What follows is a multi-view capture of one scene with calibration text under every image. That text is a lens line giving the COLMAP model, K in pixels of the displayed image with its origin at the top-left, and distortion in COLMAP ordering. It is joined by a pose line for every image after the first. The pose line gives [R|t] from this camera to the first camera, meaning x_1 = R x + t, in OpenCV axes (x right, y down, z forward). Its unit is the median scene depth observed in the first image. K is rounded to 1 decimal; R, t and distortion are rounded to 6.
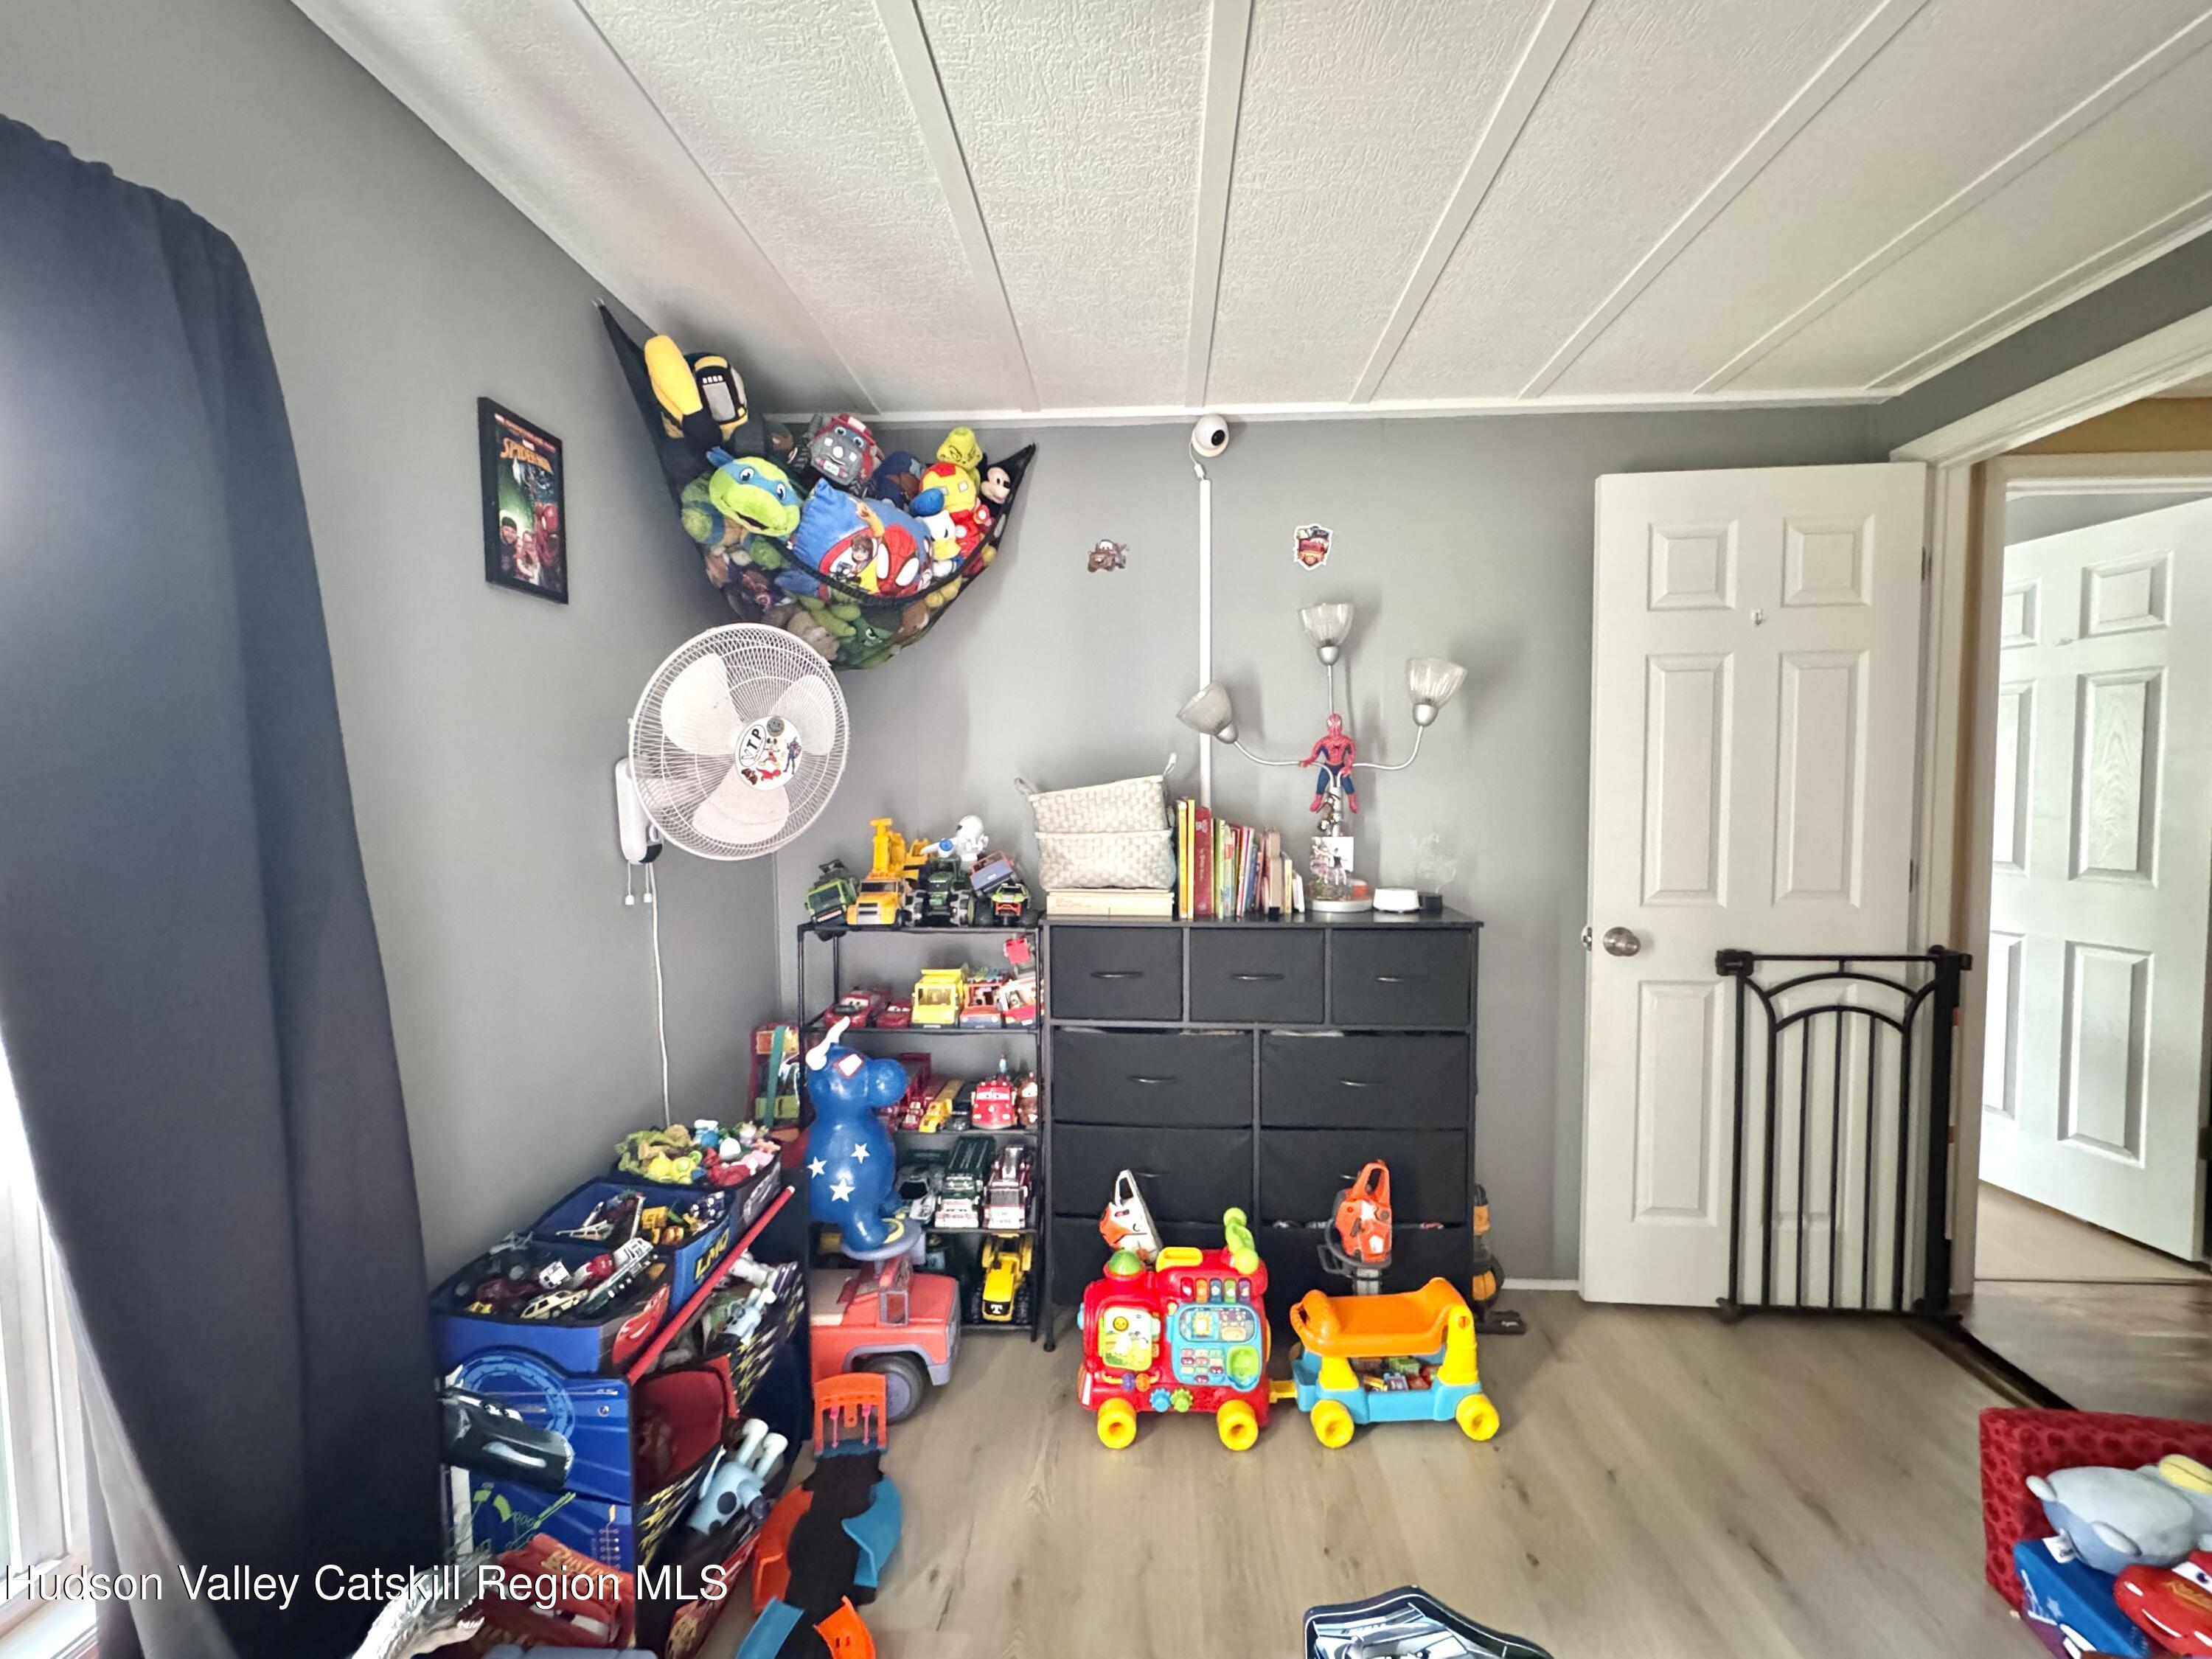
lens RADIAL K [[881.5, 0, 1106.0], [0, 881.5, 829.5], [0, 0, 1]] dist [-0.000733, 0.000174]
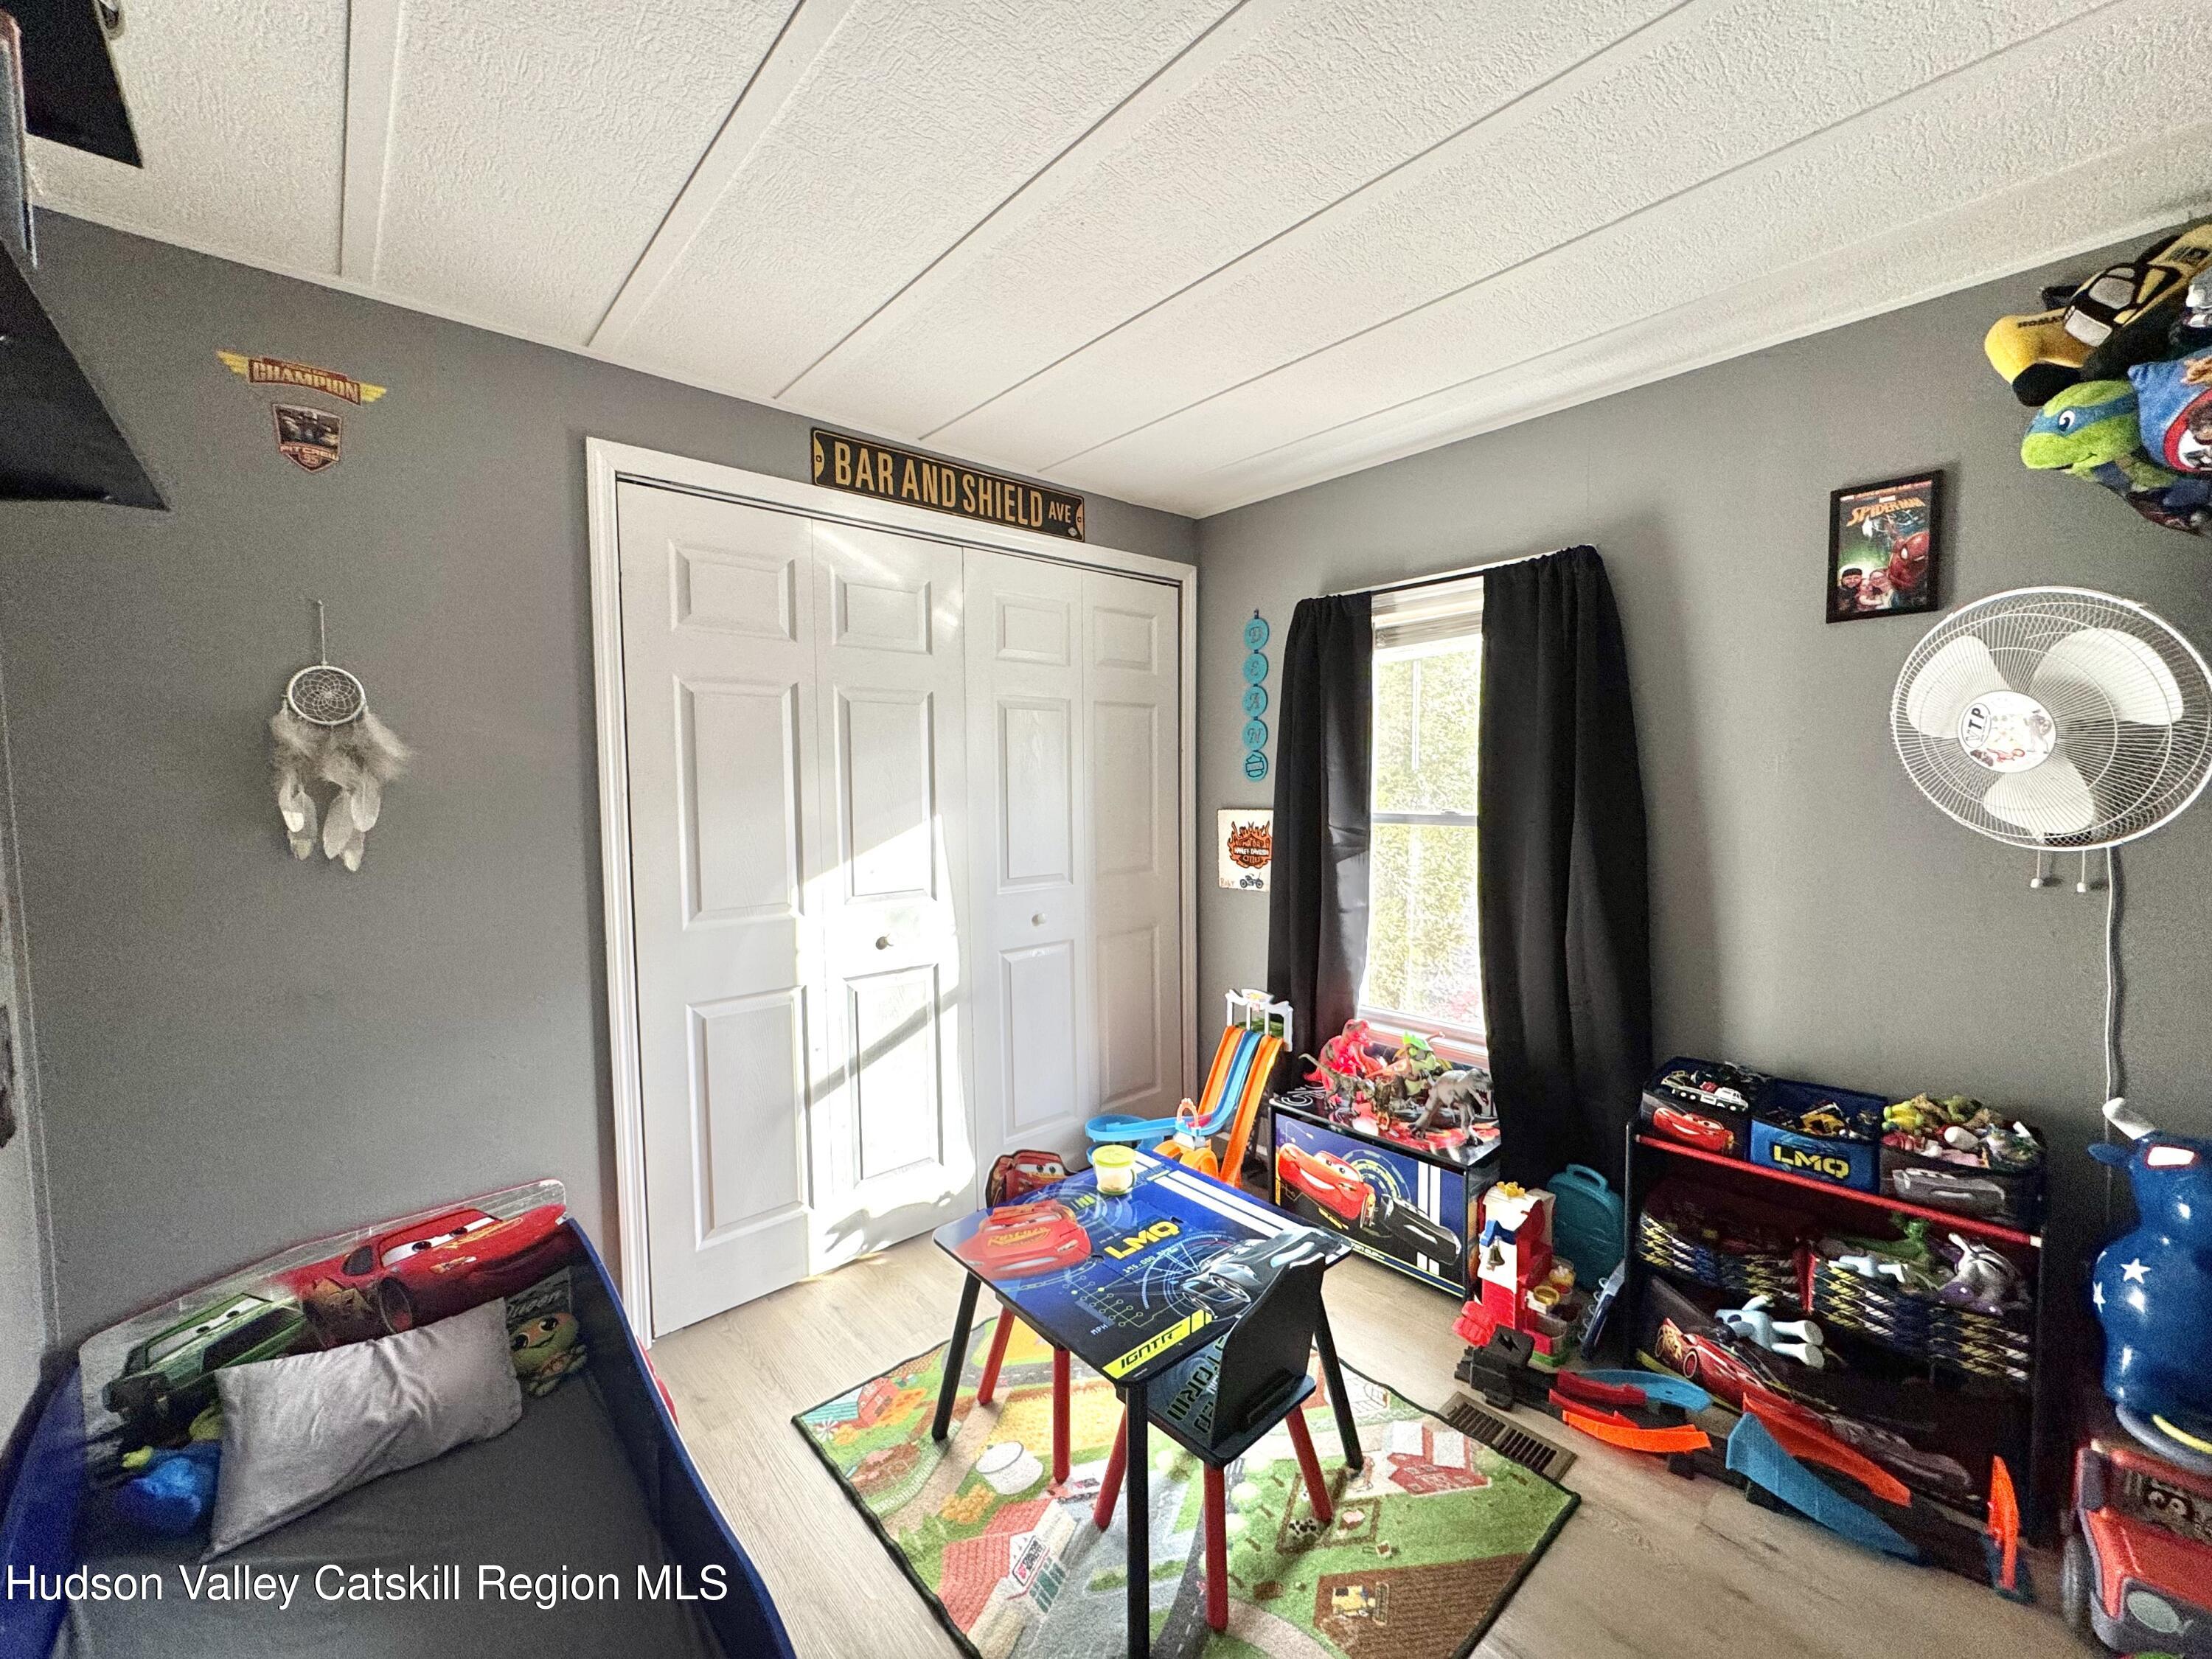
lens RADIAL K [[881.5, 0, 1106.0], [0, 881.5, 829.5], [0, 0, 1]] dist [-0.000733, 0.000174]
pose [[-0.709318, 0.055357, -0.702711, 0.306252], [-0.019960, 0.994934, 0.098524, -0.019004], [0.704606, 0.083911, -0.704620, 0.329899]]
